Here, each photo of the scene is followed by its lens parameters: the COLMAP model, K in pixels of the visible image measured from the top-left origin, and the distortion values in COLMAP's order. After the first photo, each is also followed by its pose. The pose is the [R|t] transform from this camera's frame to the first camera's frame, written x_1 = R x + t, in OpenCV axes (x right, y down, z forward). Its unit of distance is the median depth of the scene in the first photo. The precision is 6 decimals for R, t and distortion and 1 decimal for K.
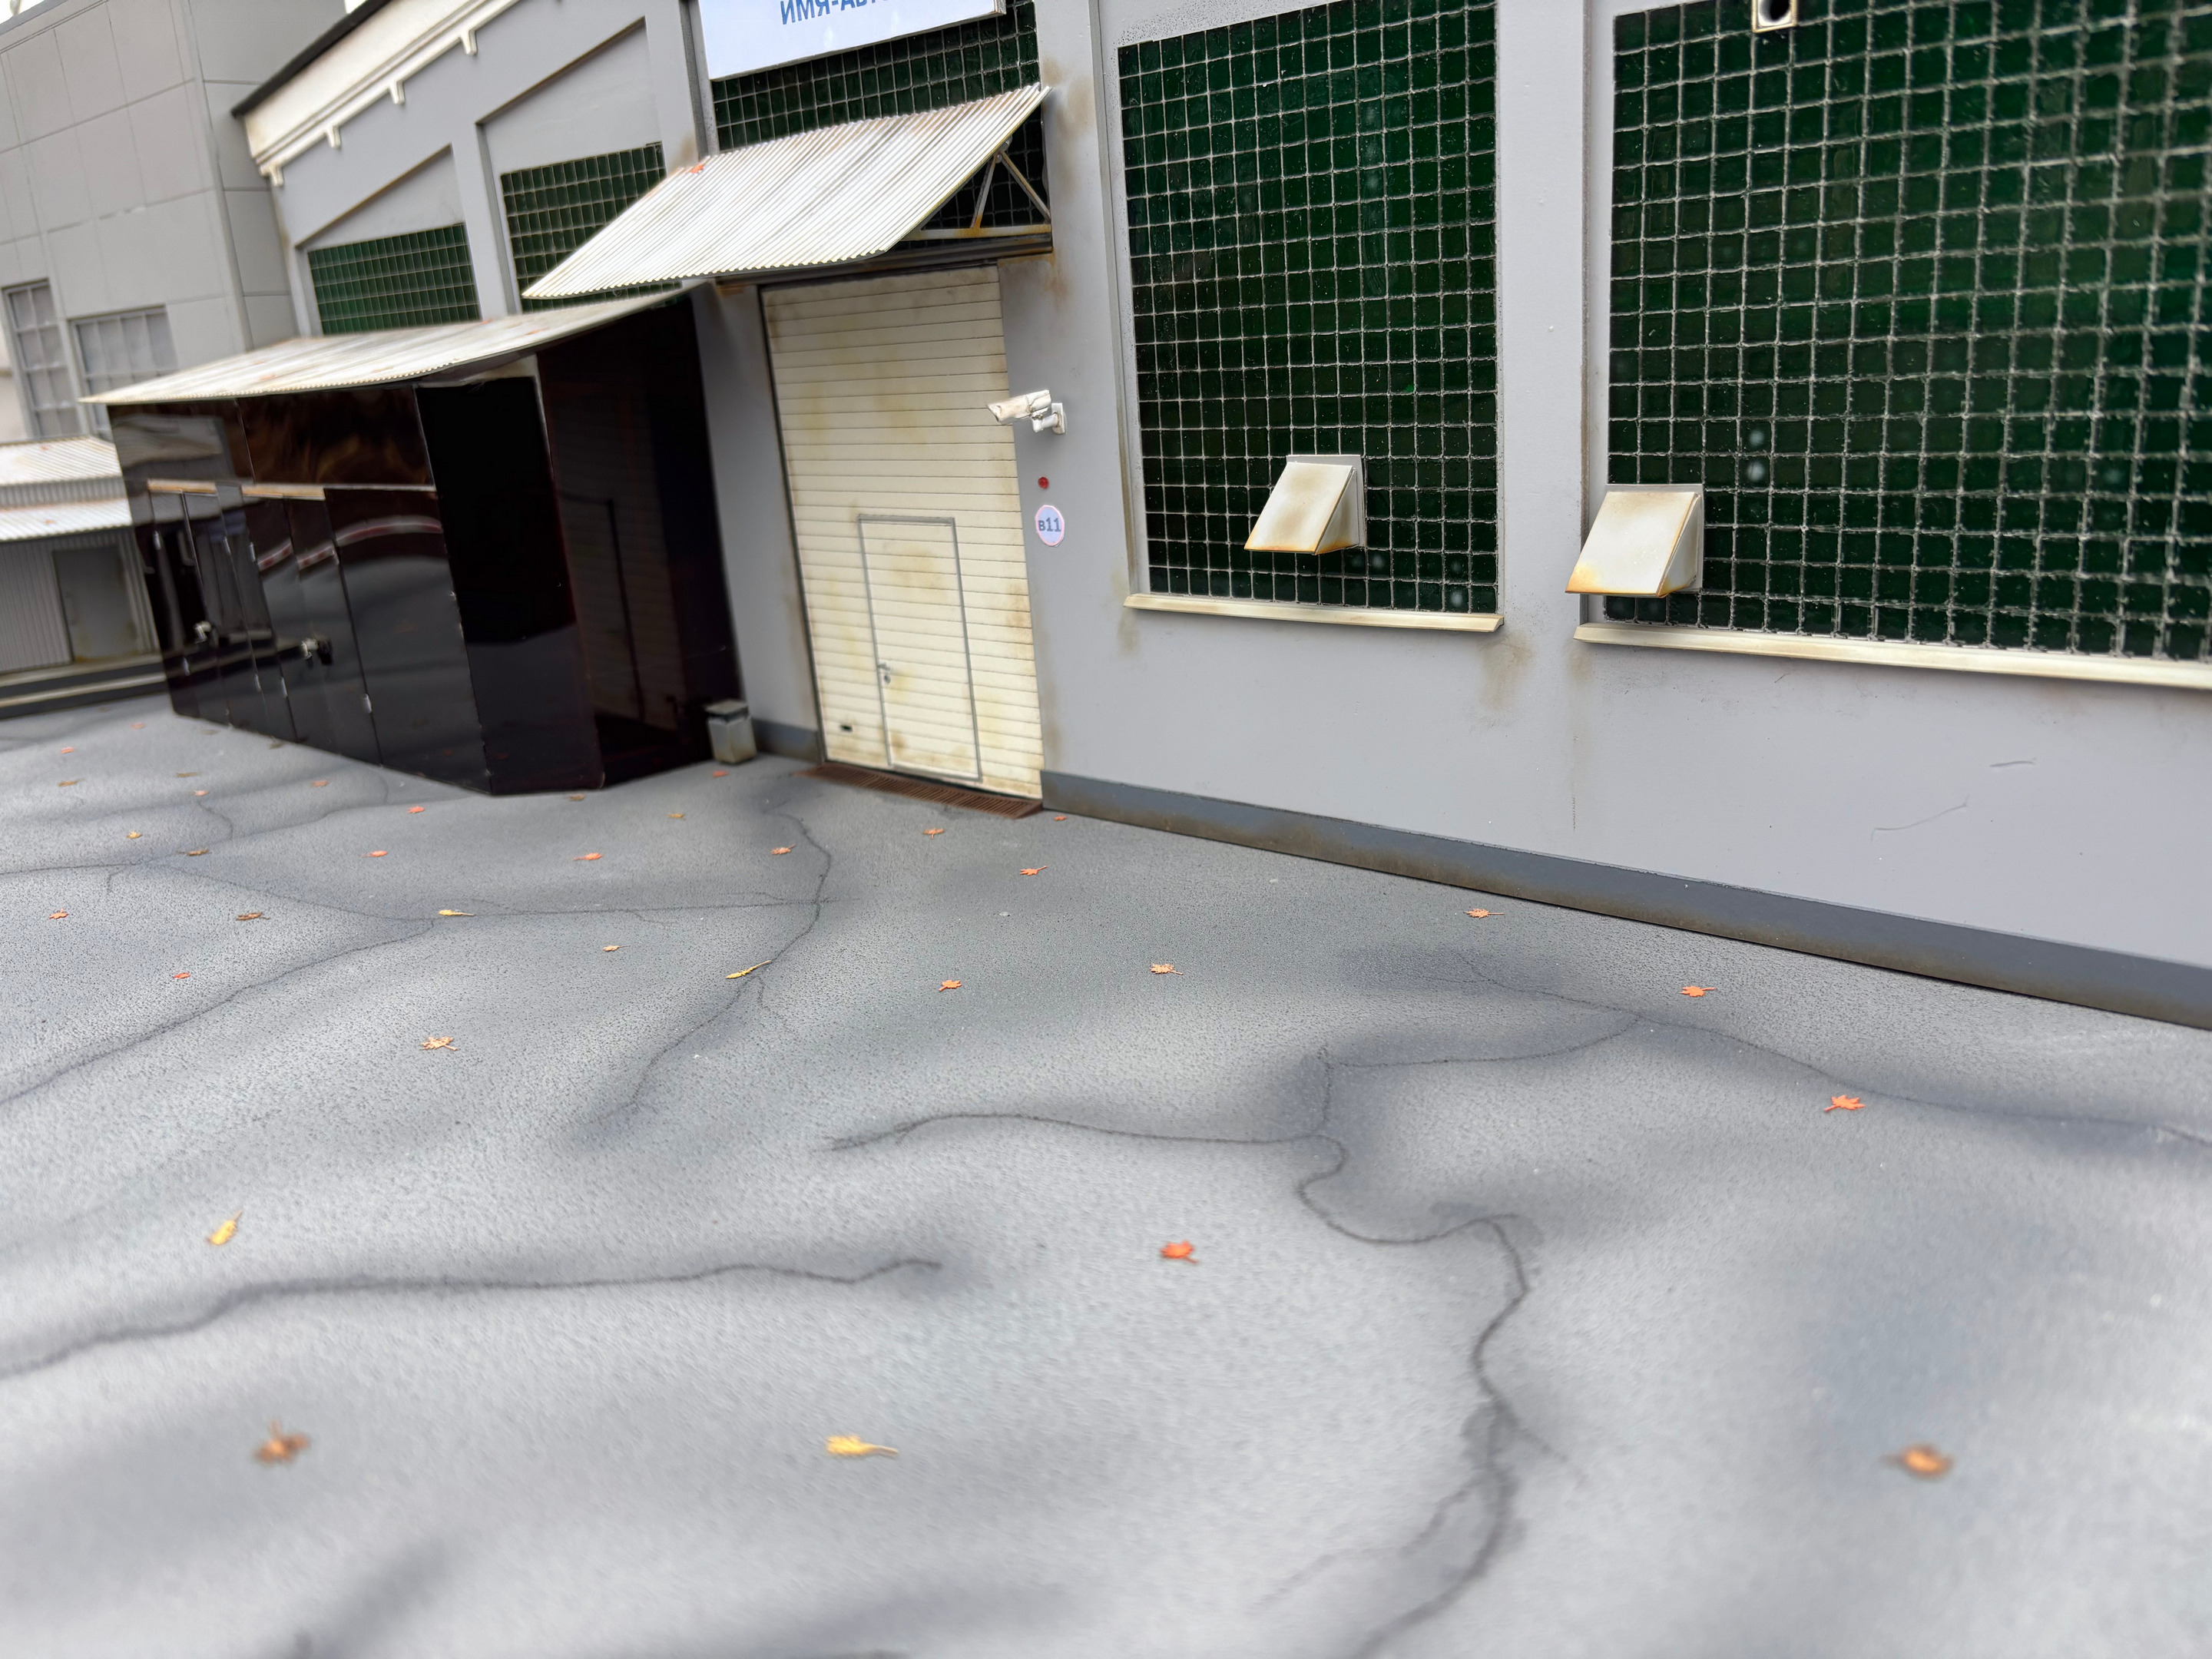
lens RADIAL K [[1727.3, 0, 1116.0], [0, 1727.3, 810.2], [0, 0, 1]] dist [0.029182, -0.058711]
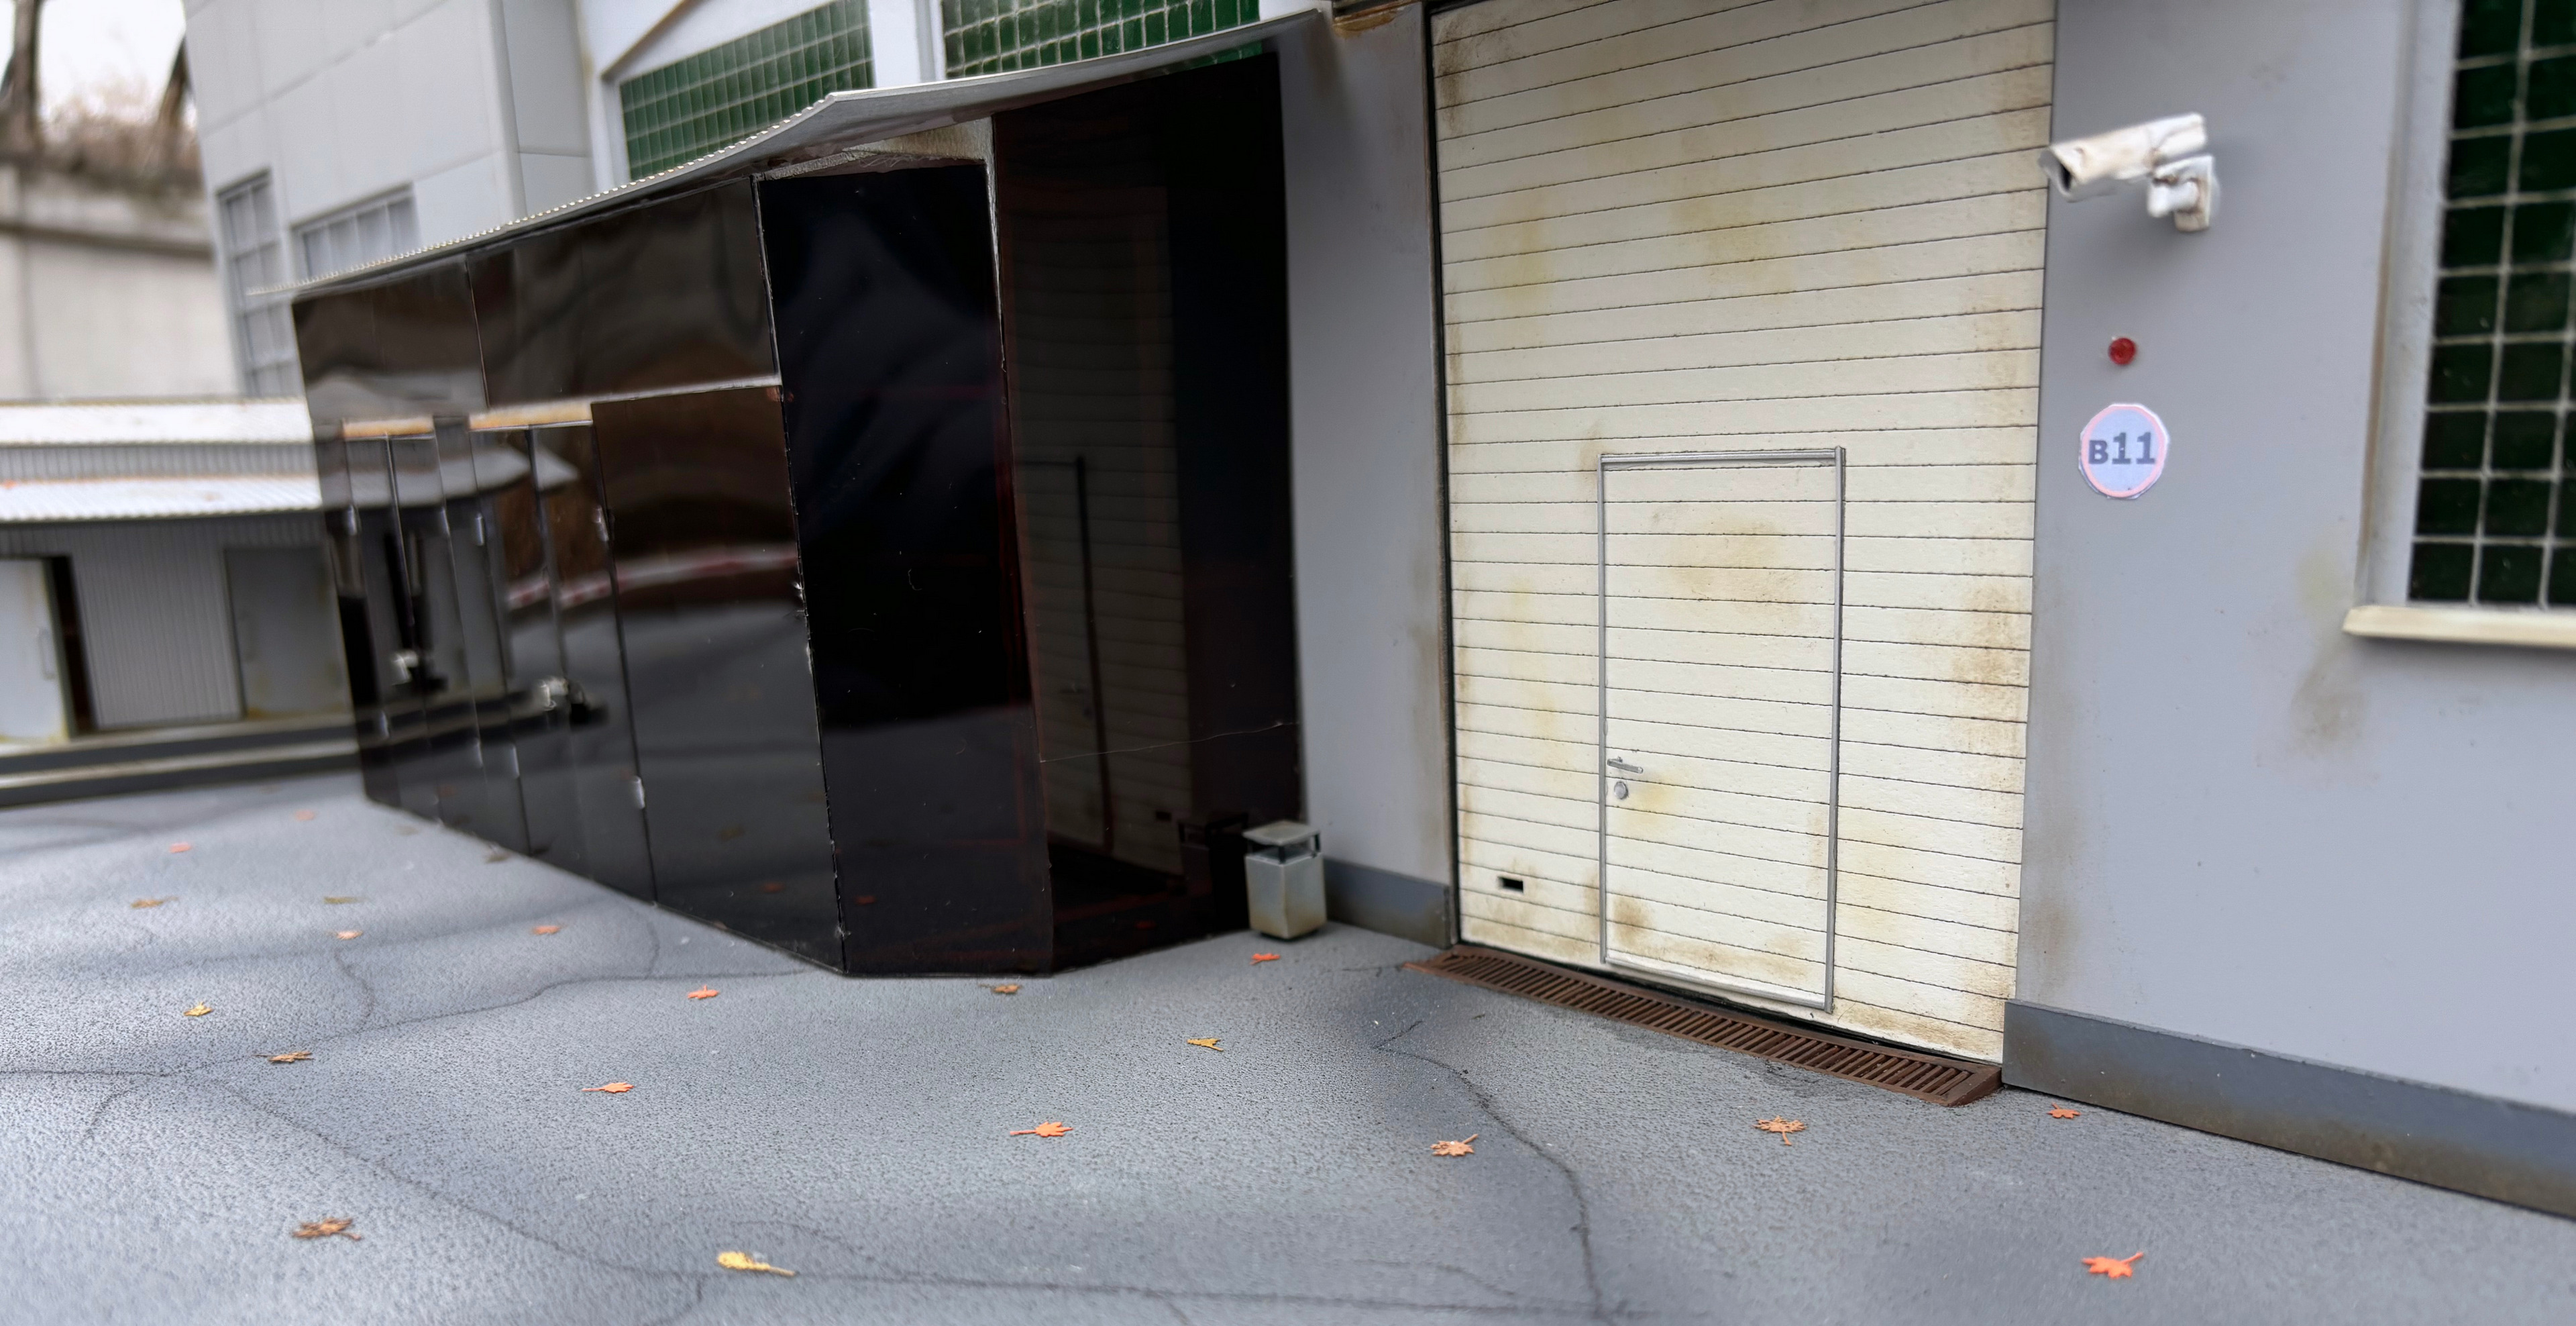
lens RADIAL K [[1980.2, 0, 1290.7], [0, 1980.2, 924.0], [0, 0, 1]] dist [-0.028337, -0.002397]
pose [[0.991615, 0.058787, -0.115081, -0.196722], [-0.062150, 0.997732, -0.025854, -0.020847], [0.113301, 0.032789, 0.993020, 0.522224]]
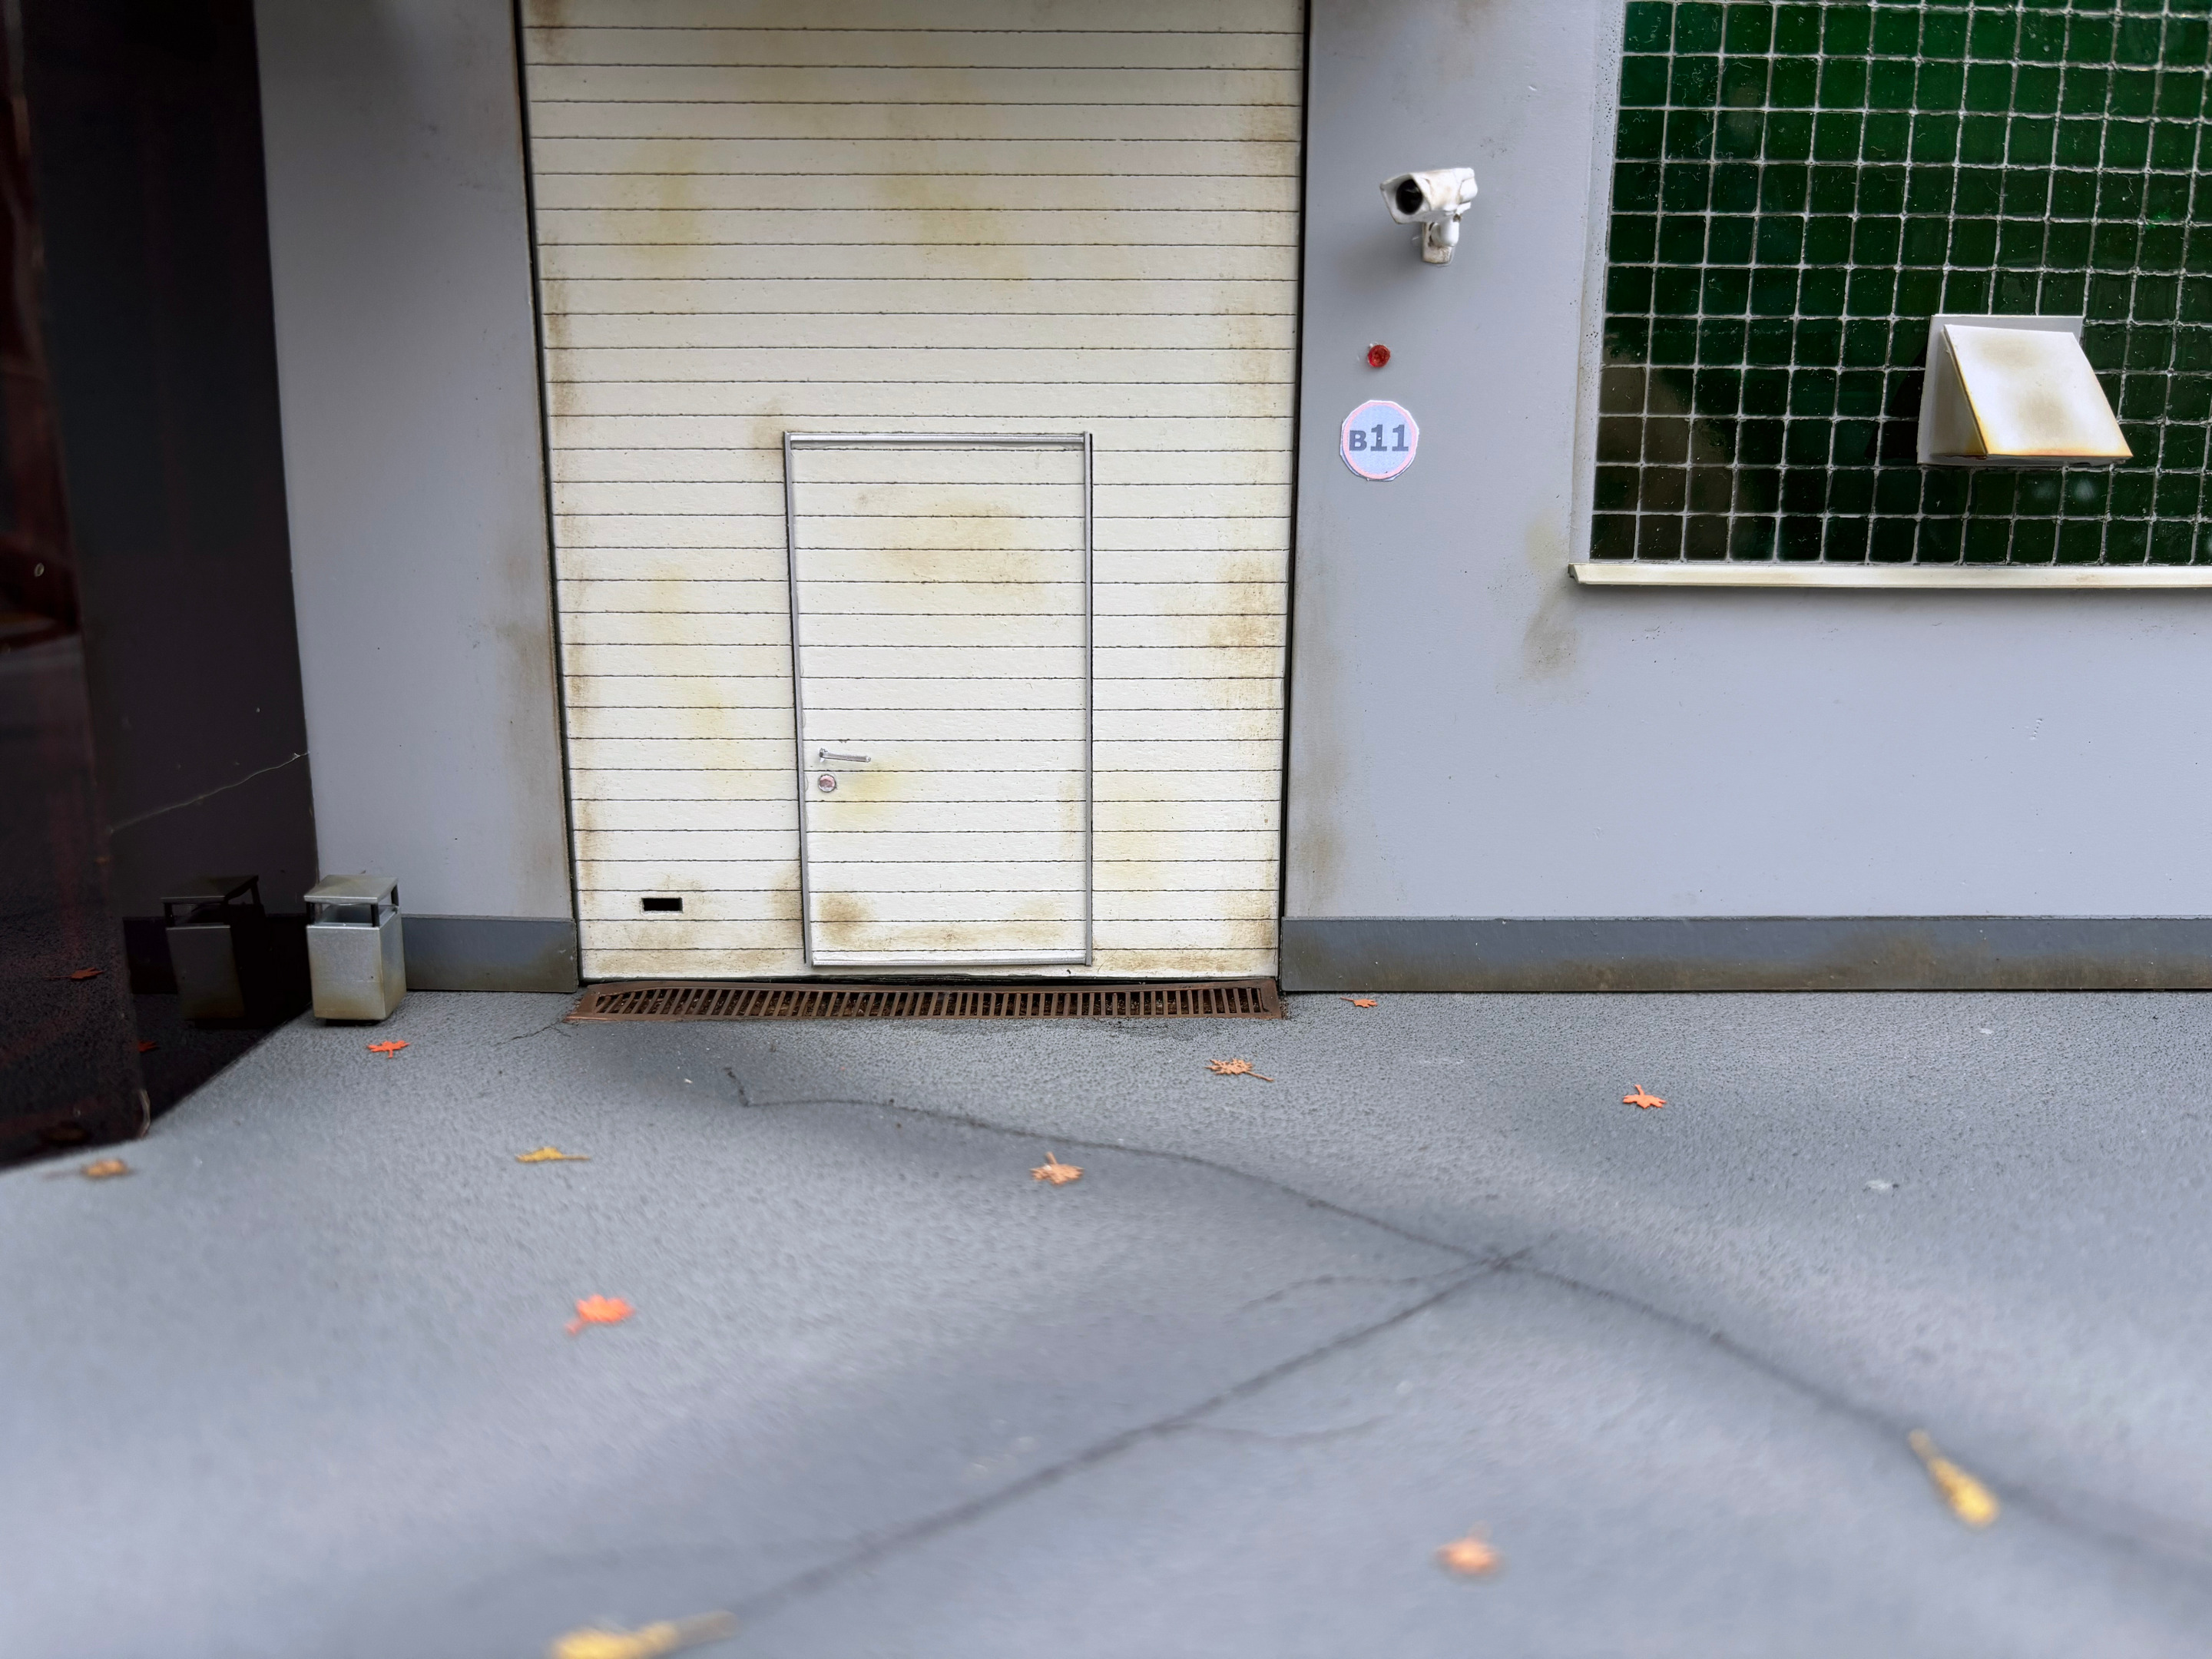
lens RADIAL K [[1727.3, 0, 1116.0], [0, 1727.3, 810.2], [0, 0, 1]] dist [0.029182, -0.058711]
pose [[0.718859, -0.064813, 0.692128, -0.501592], [0.136296, 0.989460, -0.048903, -0.042581], [-0.681663, 0.129489, 0.720117, 0.742920]]
